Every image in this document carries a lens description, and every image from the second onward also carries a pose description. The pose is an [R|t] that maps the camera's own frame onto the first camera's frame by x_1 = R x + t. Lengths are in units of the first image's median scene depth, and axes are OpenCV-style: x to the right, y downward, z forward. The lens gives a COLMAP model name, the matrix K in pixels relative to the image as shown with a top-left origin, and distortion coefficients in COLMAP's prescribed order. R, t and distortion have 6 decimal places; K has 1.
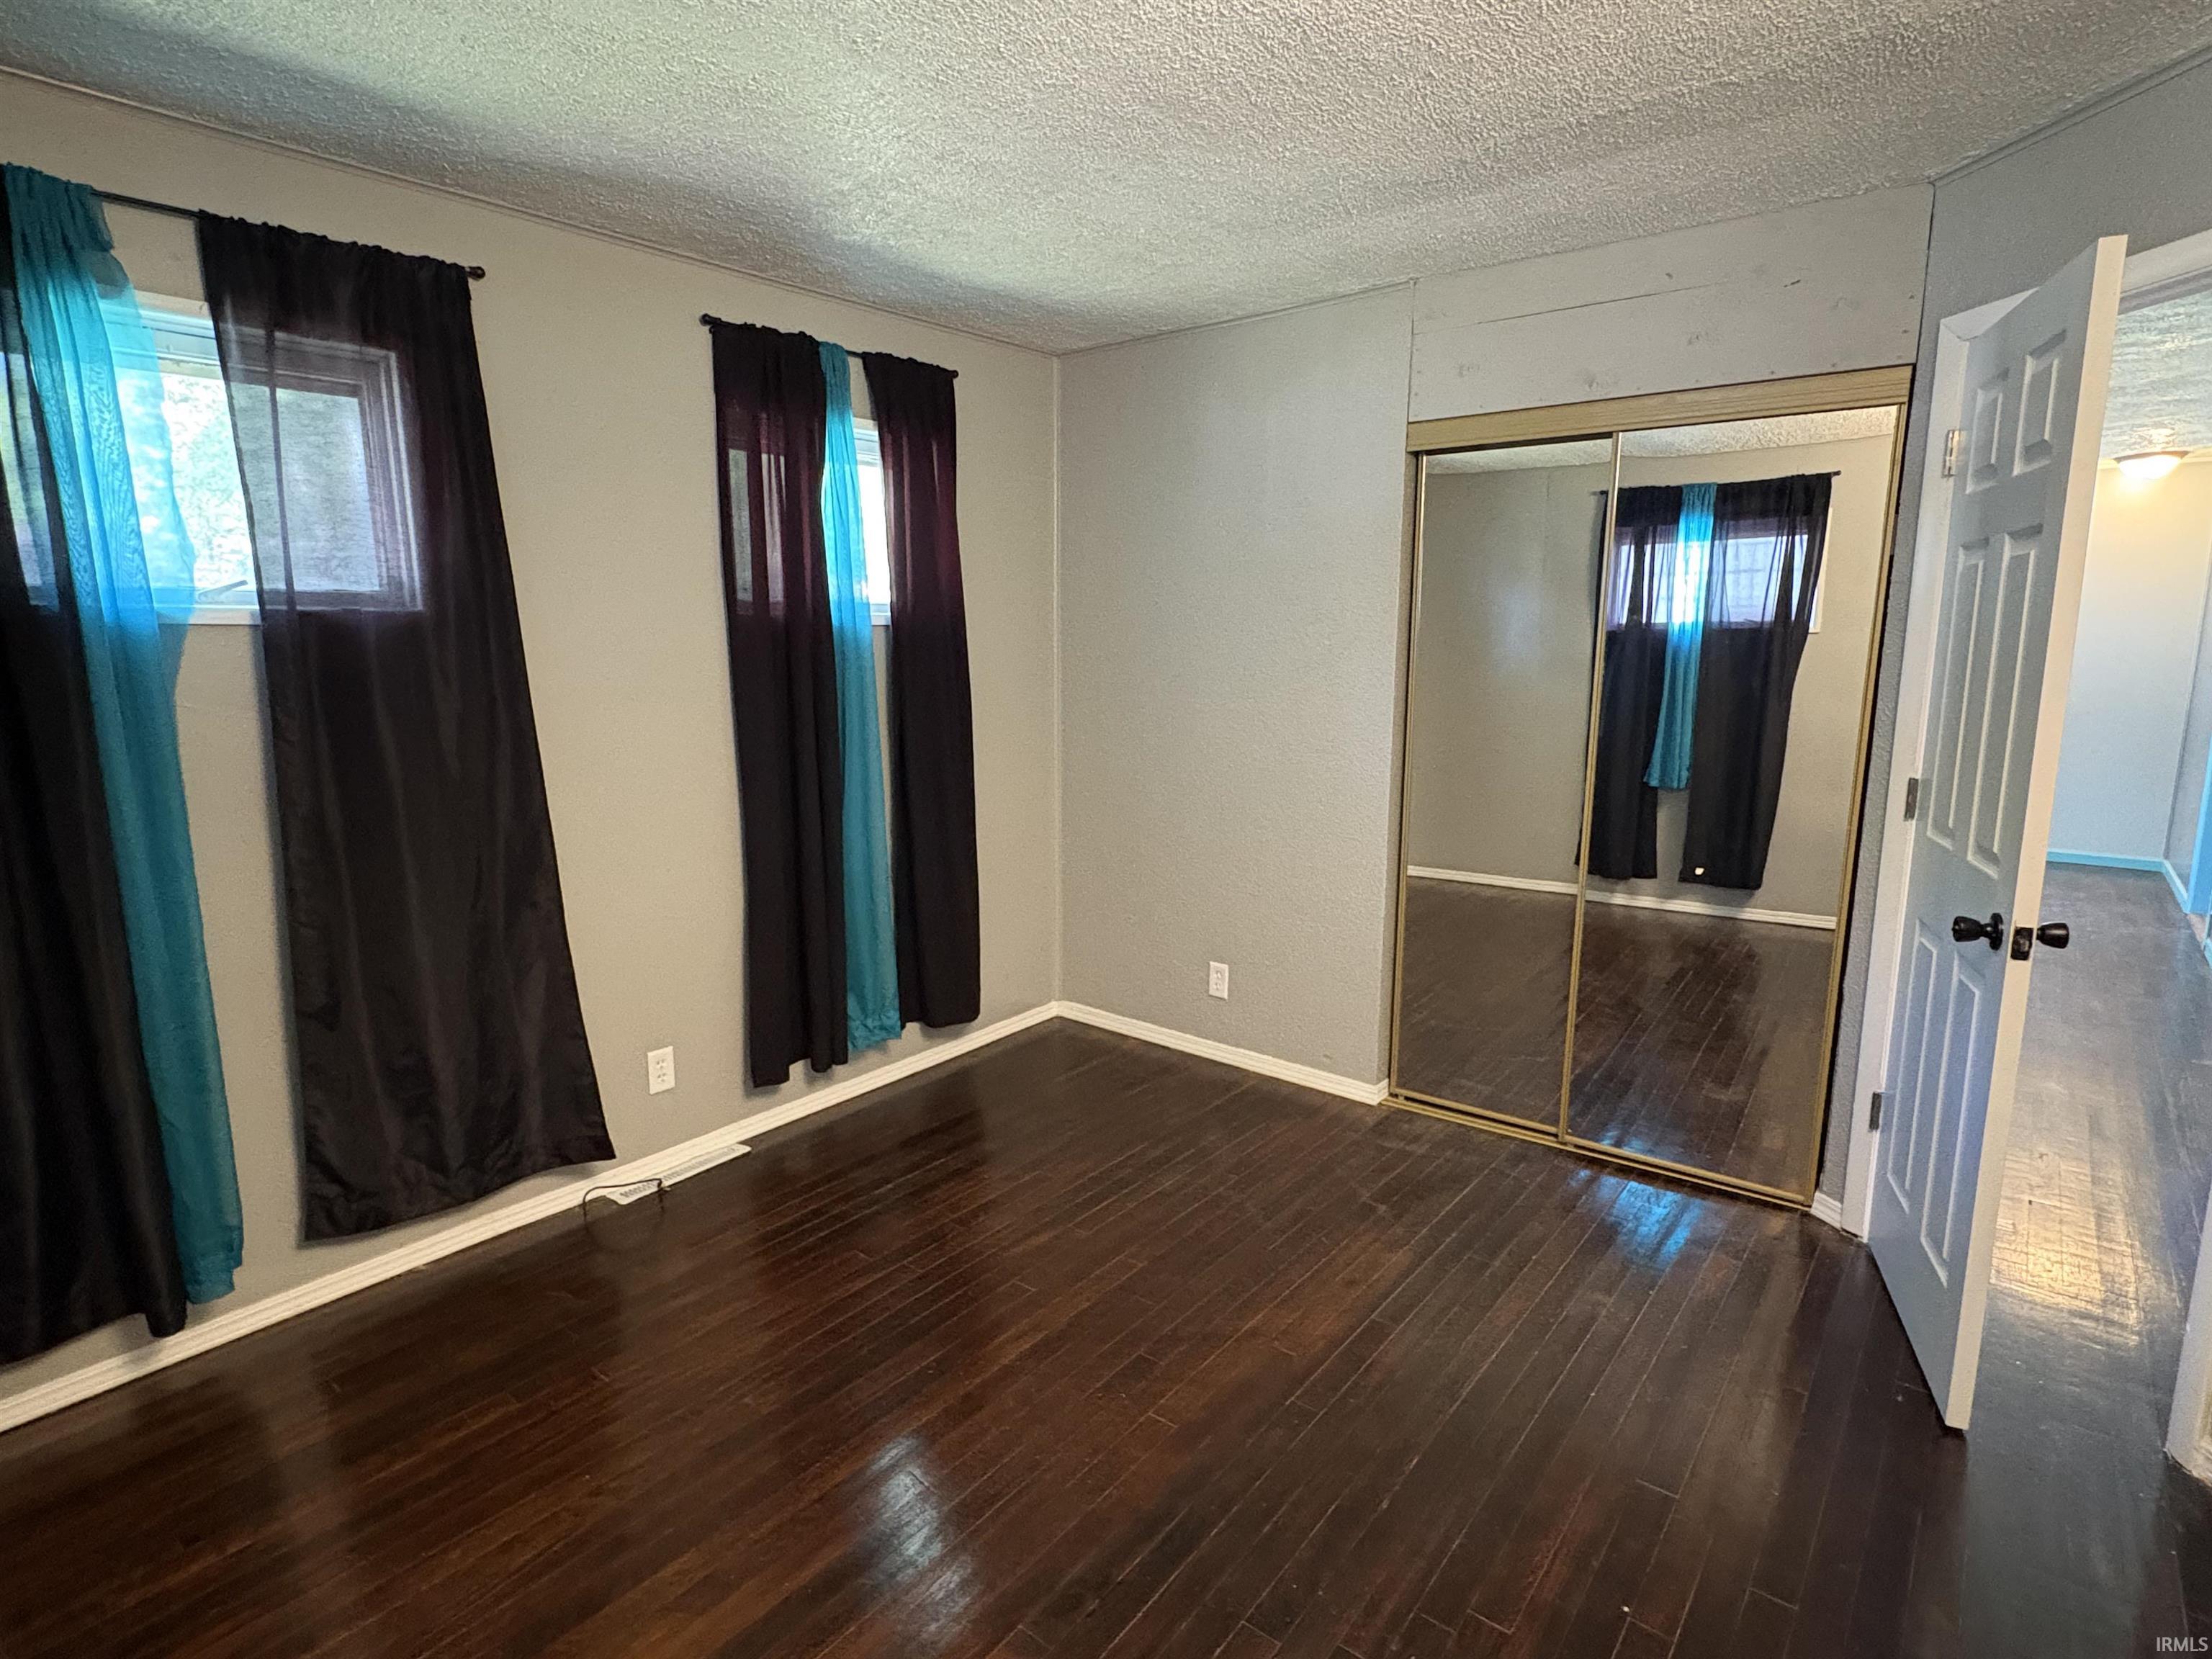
lens RADIAL K [[1138.2, 0, 1107.7], [0, 1138.2, 832.2], [0, 0, 1]] dist [-0.001767, -0.001249]
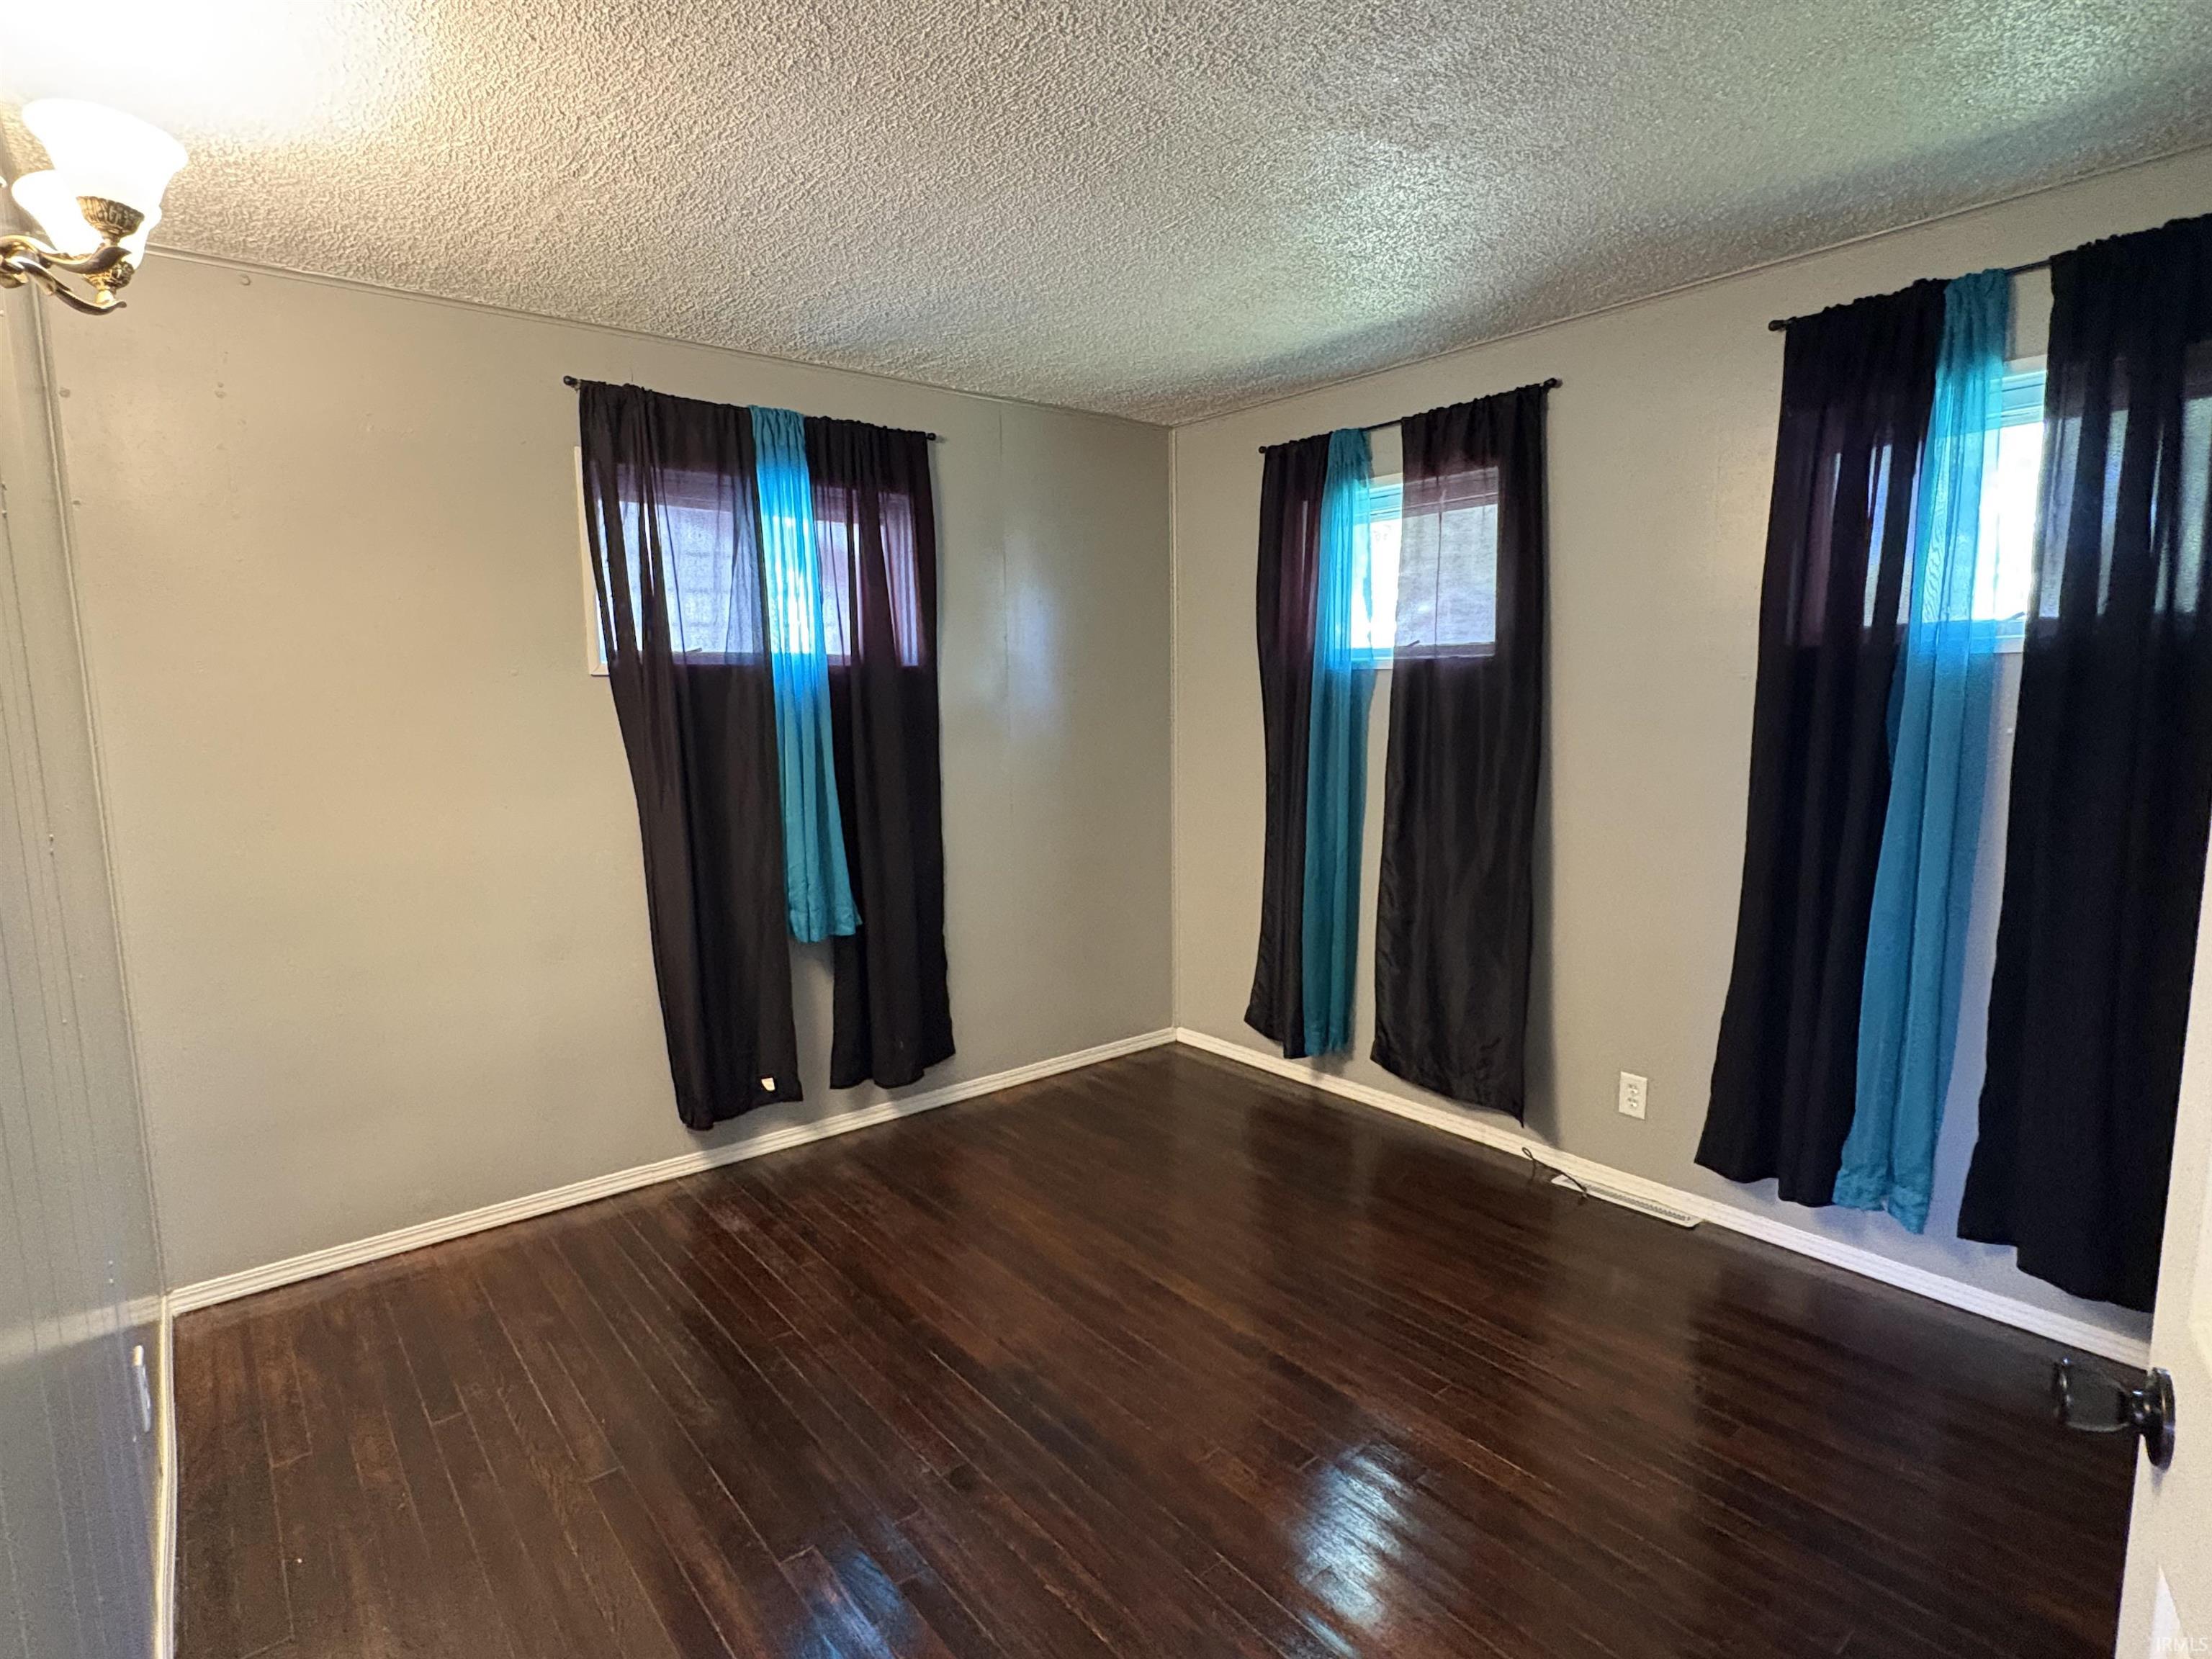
lens RADIAL K [[1138.2, 0, 1106.3], [0, 1138.2, 840.1], [0, 0, 1]] dist [-0.001767, -0.001249]
pose [[-0.208222, 0.141987, -0.967721, 0.676865], [-0.153233, 0.972454, 0.175652, -0.123446], [0.966004, 0.184861, -0.180729, 0.698673]]
